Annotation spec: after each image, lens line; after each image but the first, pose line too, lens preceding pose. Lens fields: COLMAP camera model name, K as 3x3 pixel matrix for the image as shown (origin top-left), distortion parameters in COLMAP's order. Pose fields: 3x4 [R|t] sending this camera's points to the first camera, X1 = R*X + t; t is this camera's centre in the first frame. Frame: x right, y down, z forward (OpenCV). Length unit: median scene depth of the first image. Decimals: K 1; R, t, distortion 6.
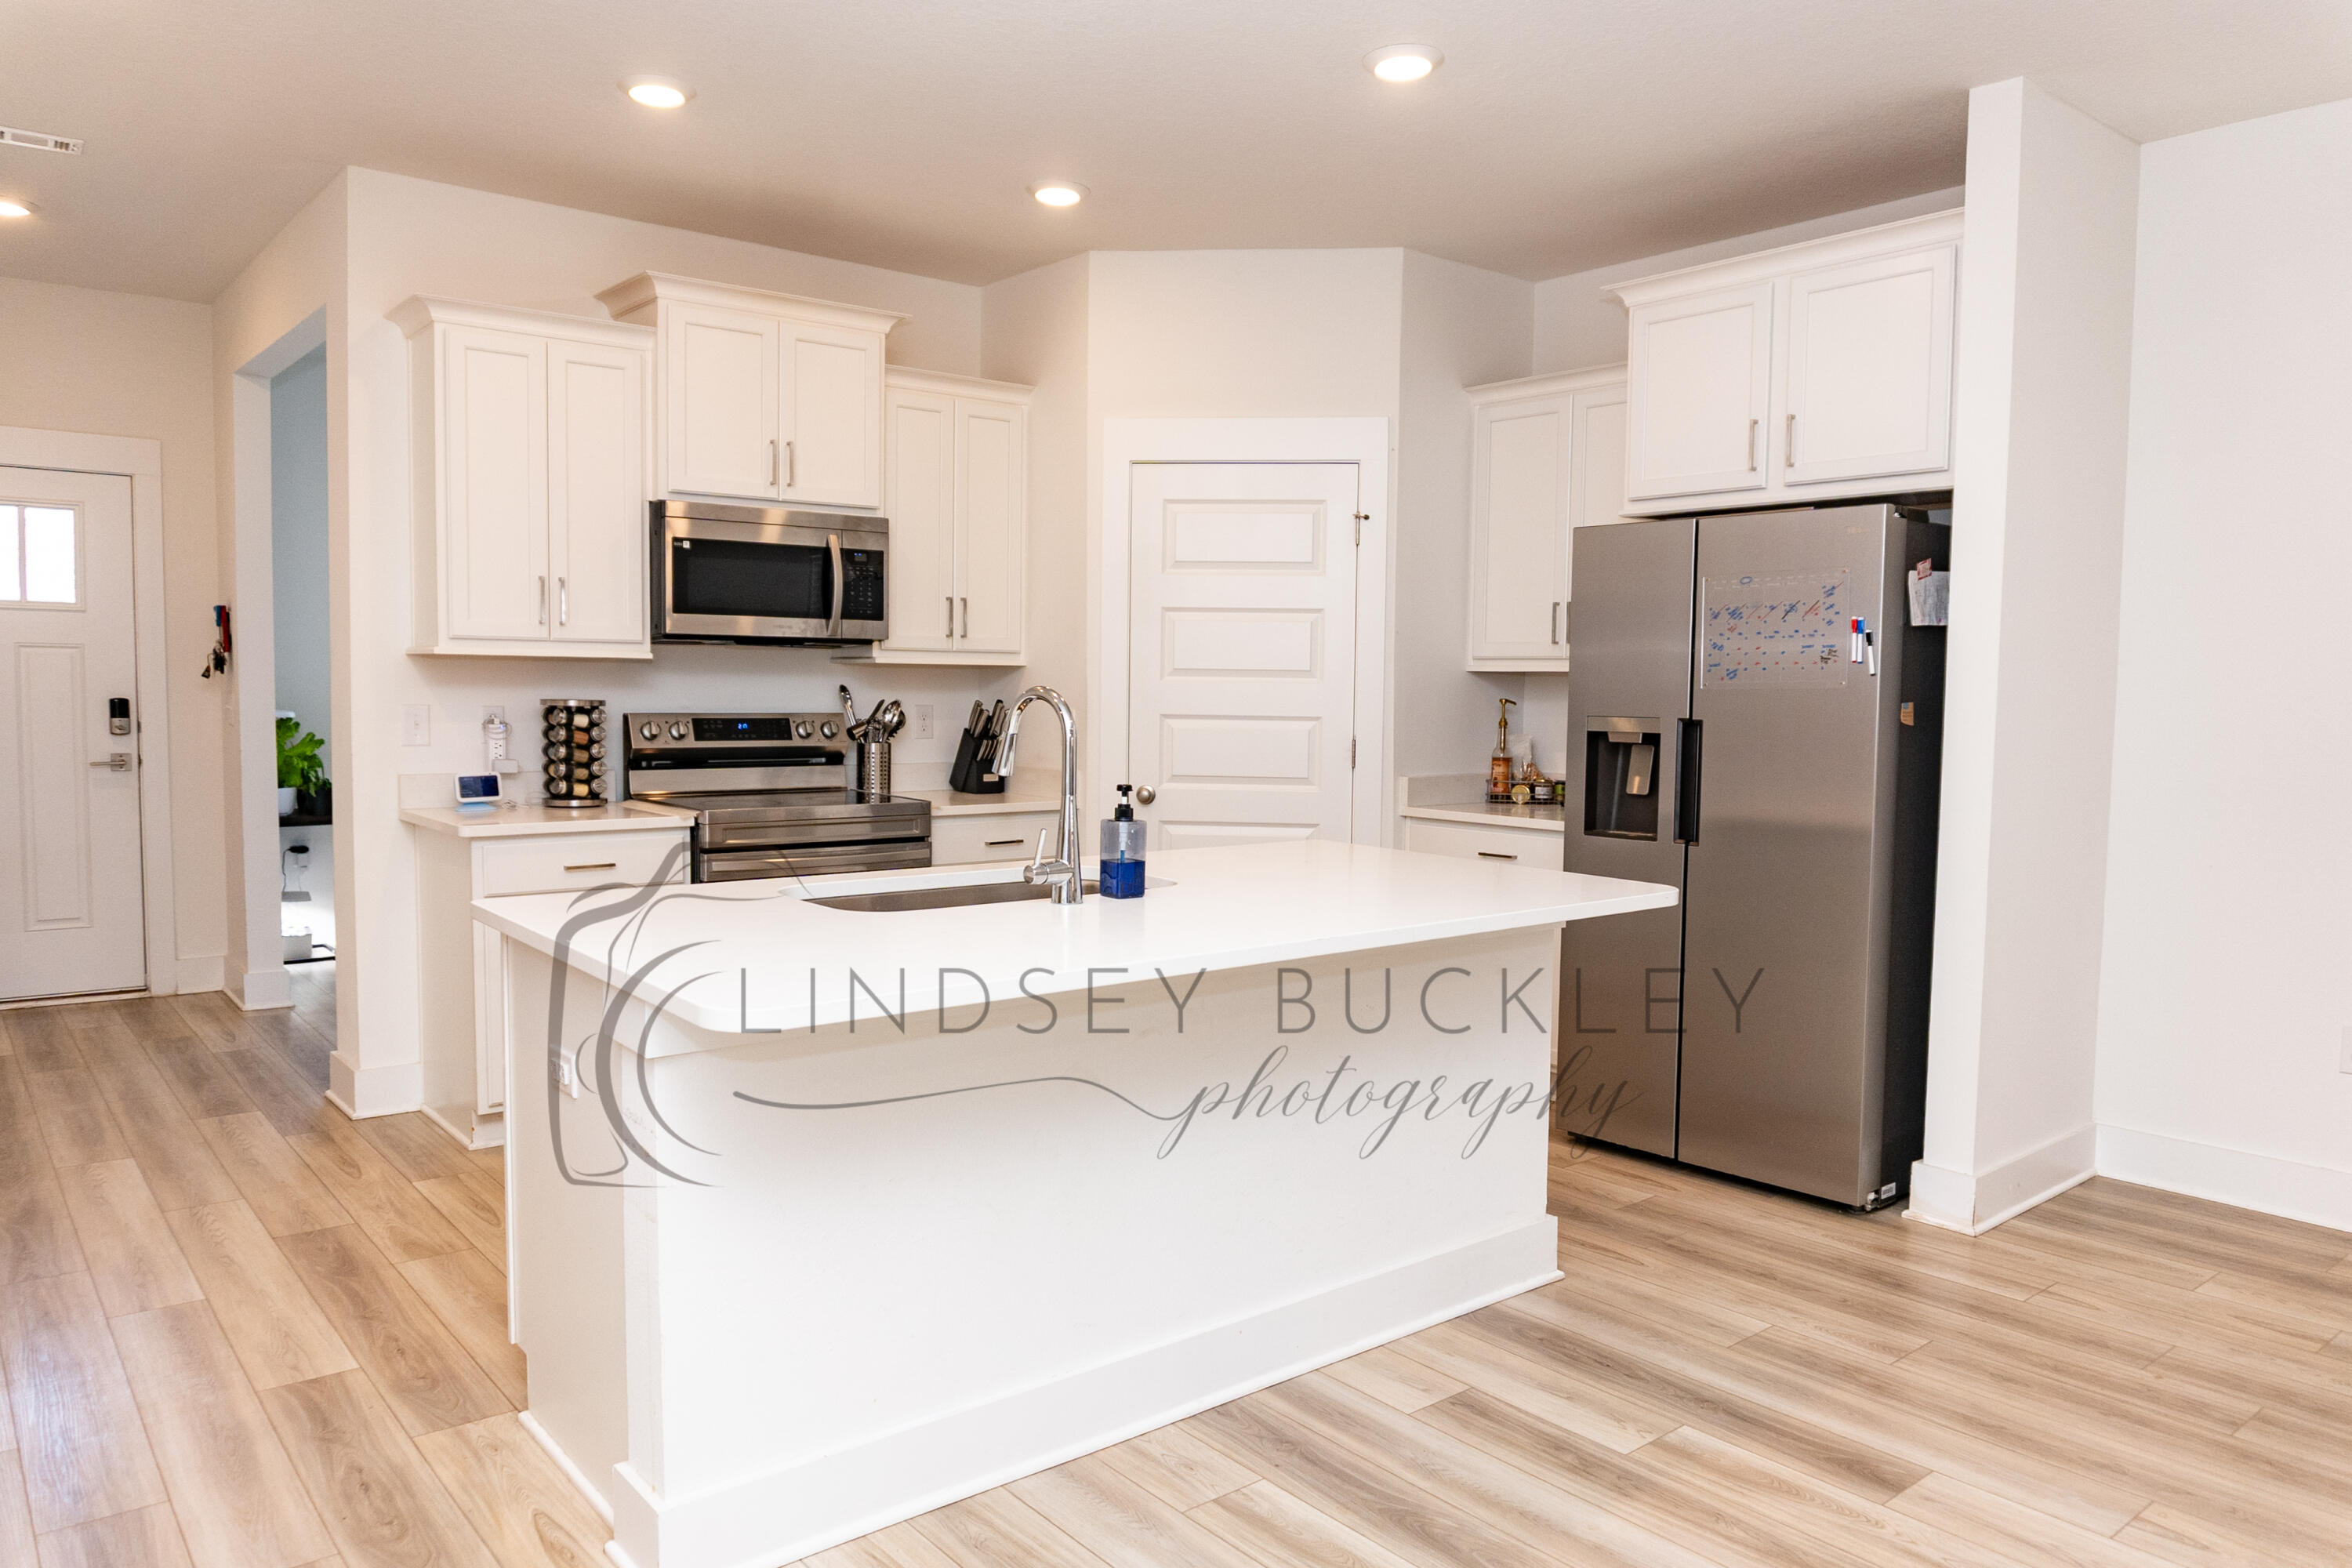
lens RADIAL K [[1612.6, 0, 1163.0], [0, 1612.6, 786.6], [0, 0, 1]] dist [-0.027009, -0.004696]
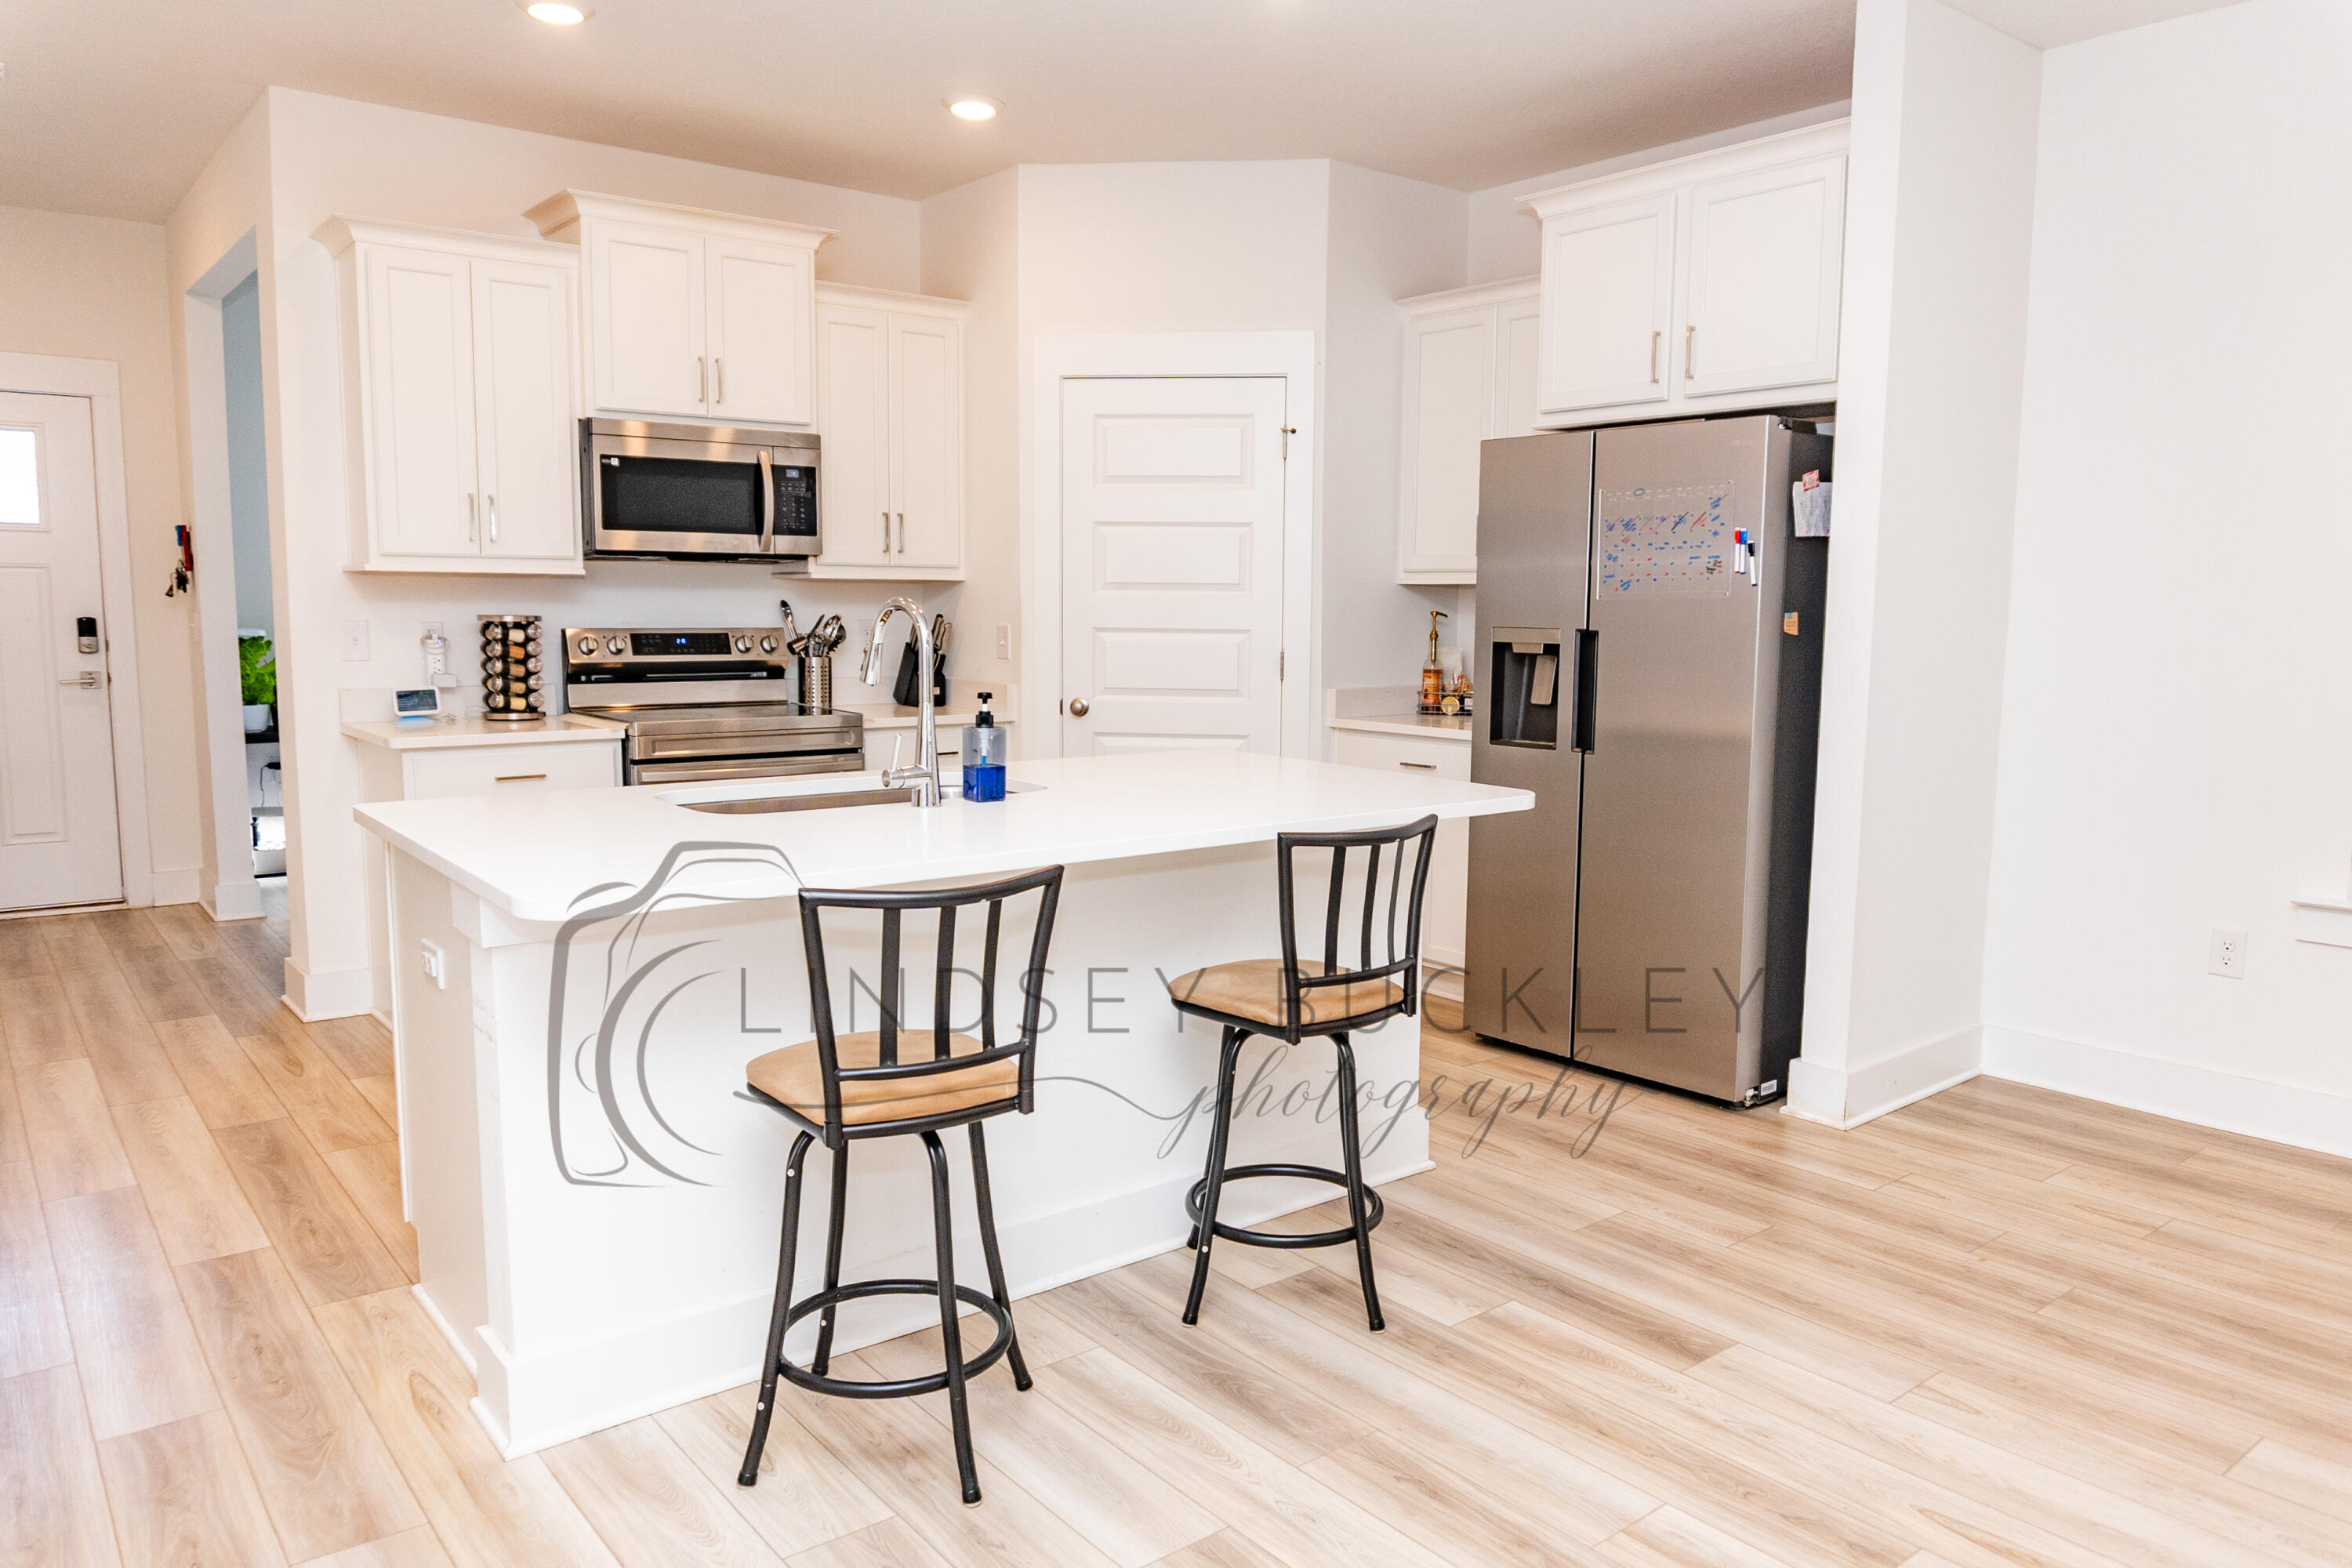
lens RADIAL K [[1615.7, 0, 1177.7], [0, 1615.7, 792.4], [0, 0, 1]] dist [-0.030410, -0.003177]
pose [[0.999956, -0.002125, -0.009133, 0.076554], [0.002612, 0.998553, 0.053712, 0.005317], [0.009005, -0.053734, 0.998515, -0.026399]]
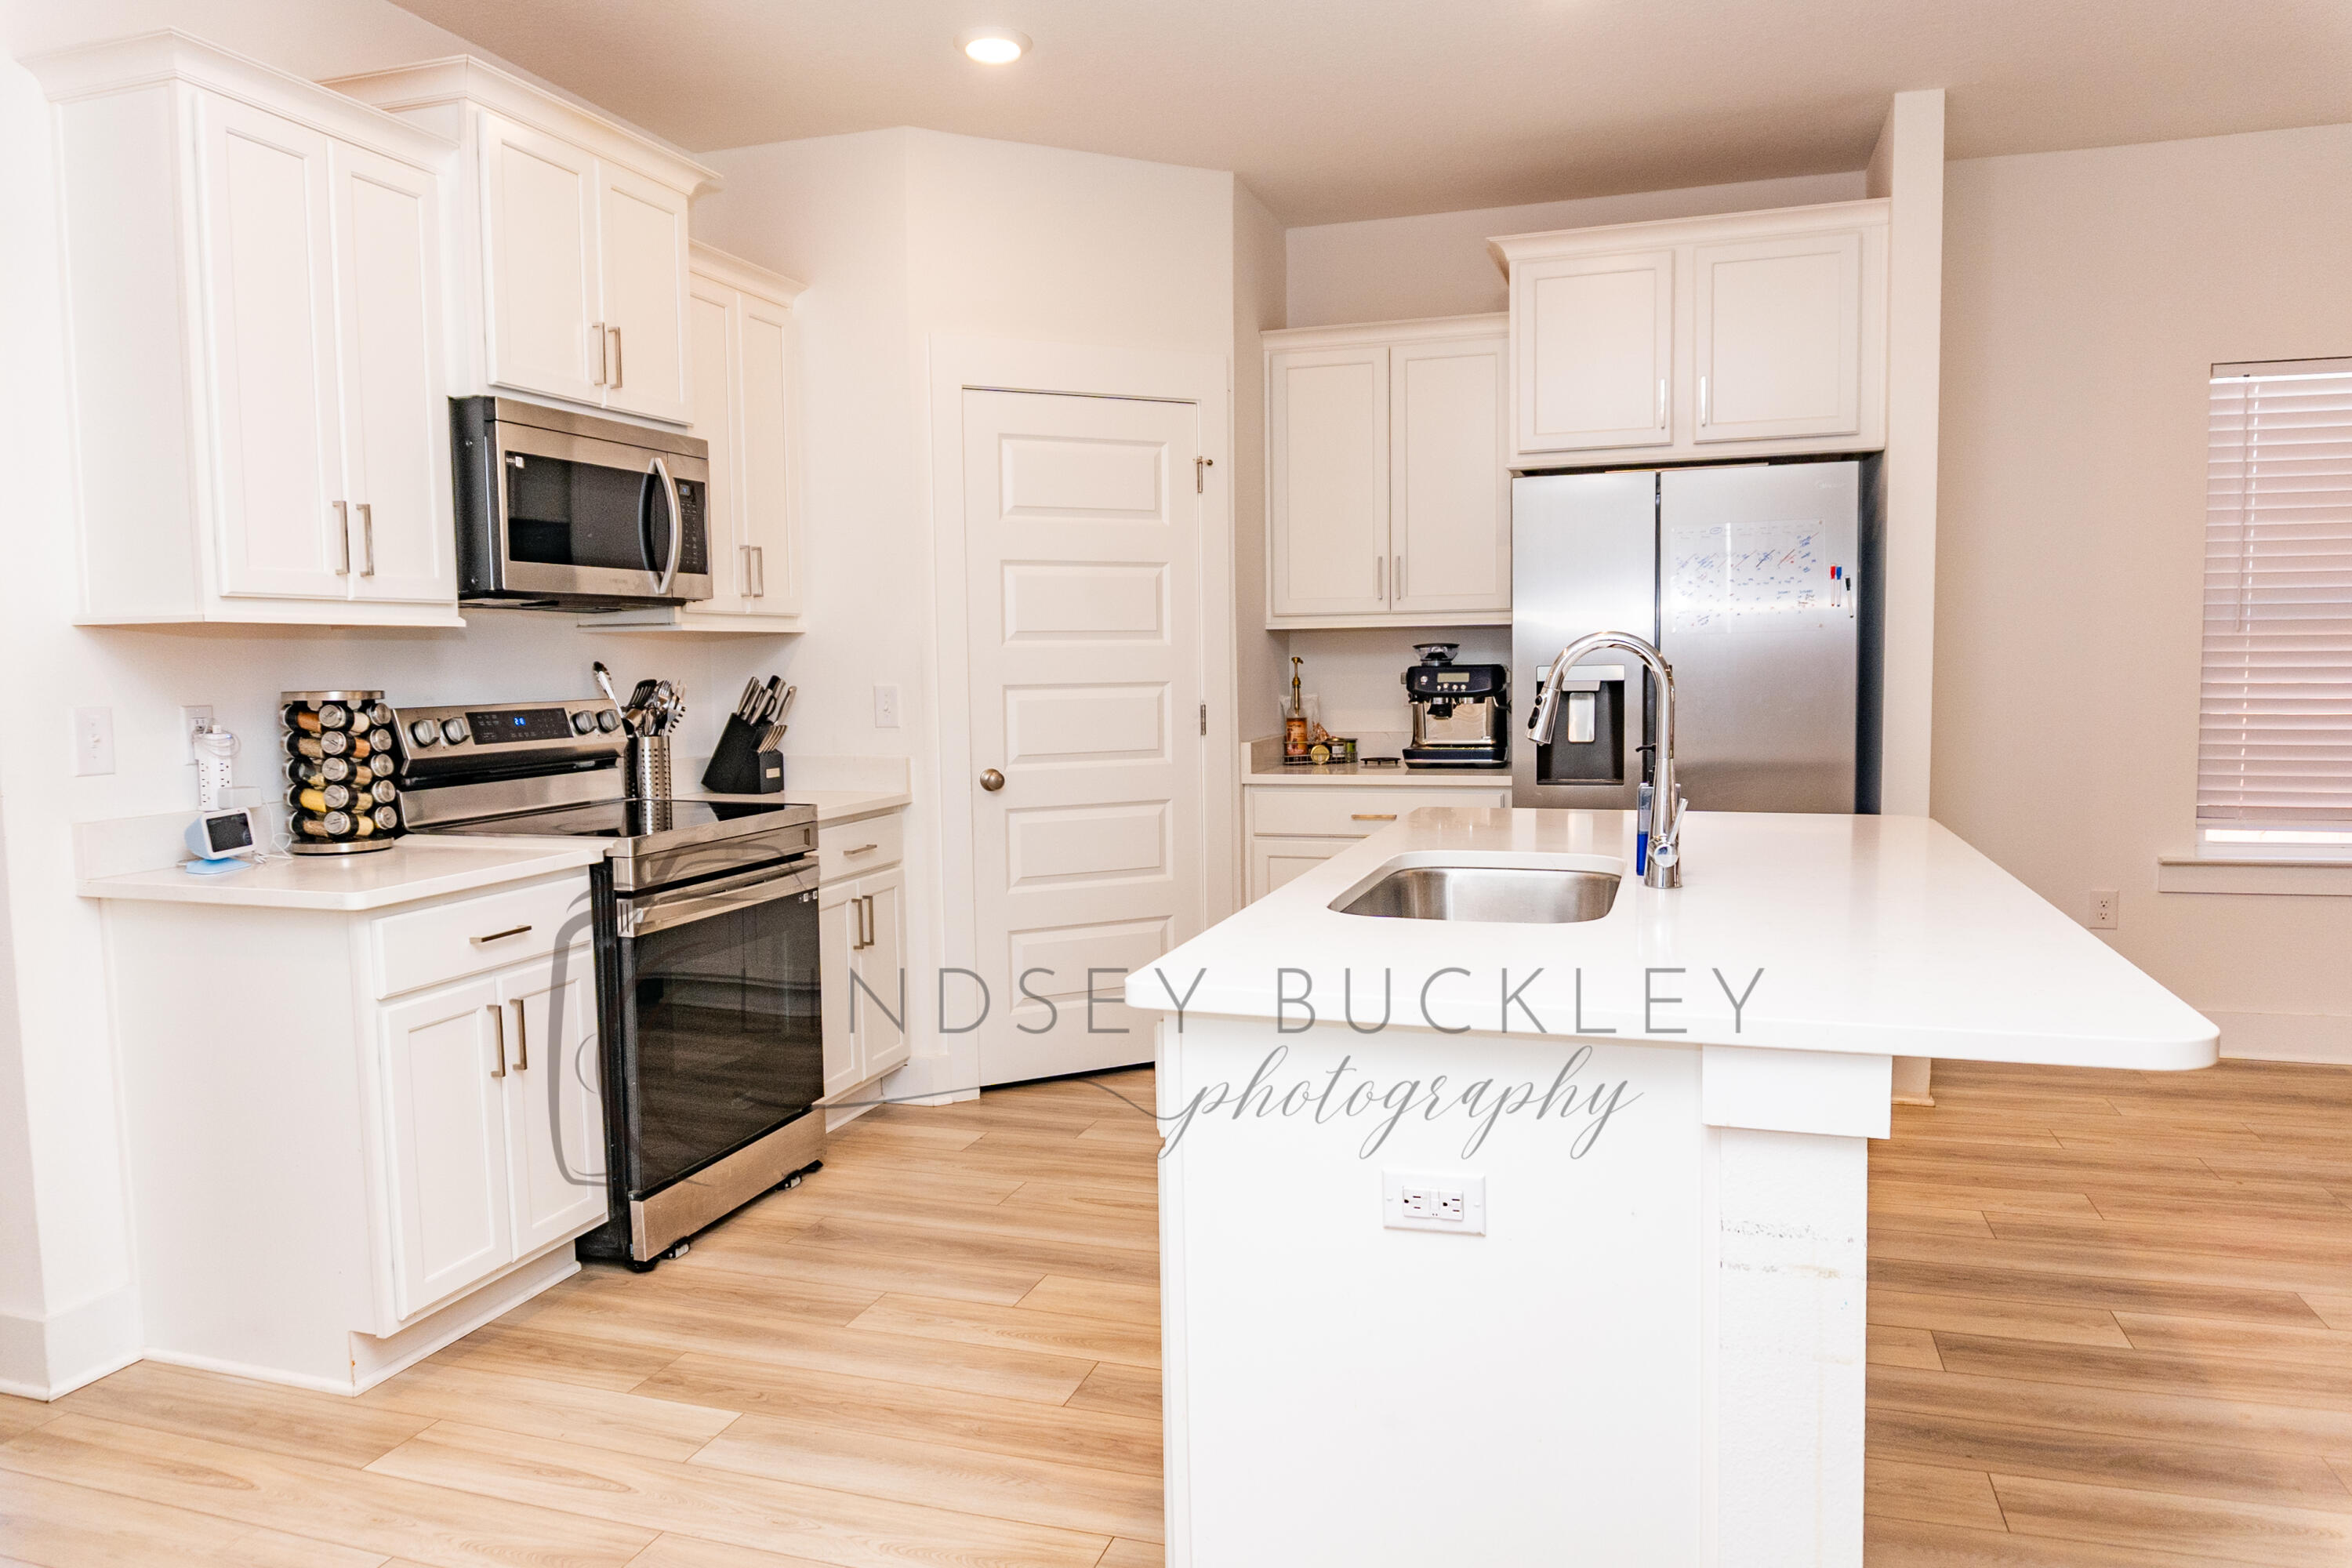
lens RADIAL K [[1612.6, 0, 1163.0], [0, 1612.6, 786.6], [0, 0, 1]] dist [-0.027009, -0.004696]
pose [[0.839050, -0.069547, 0.539590, -0.498641], [0.062944, 0.997545, 0.030695, -0.015203], [-0.540400, 0.008209, 0.841368, 0.294371]]
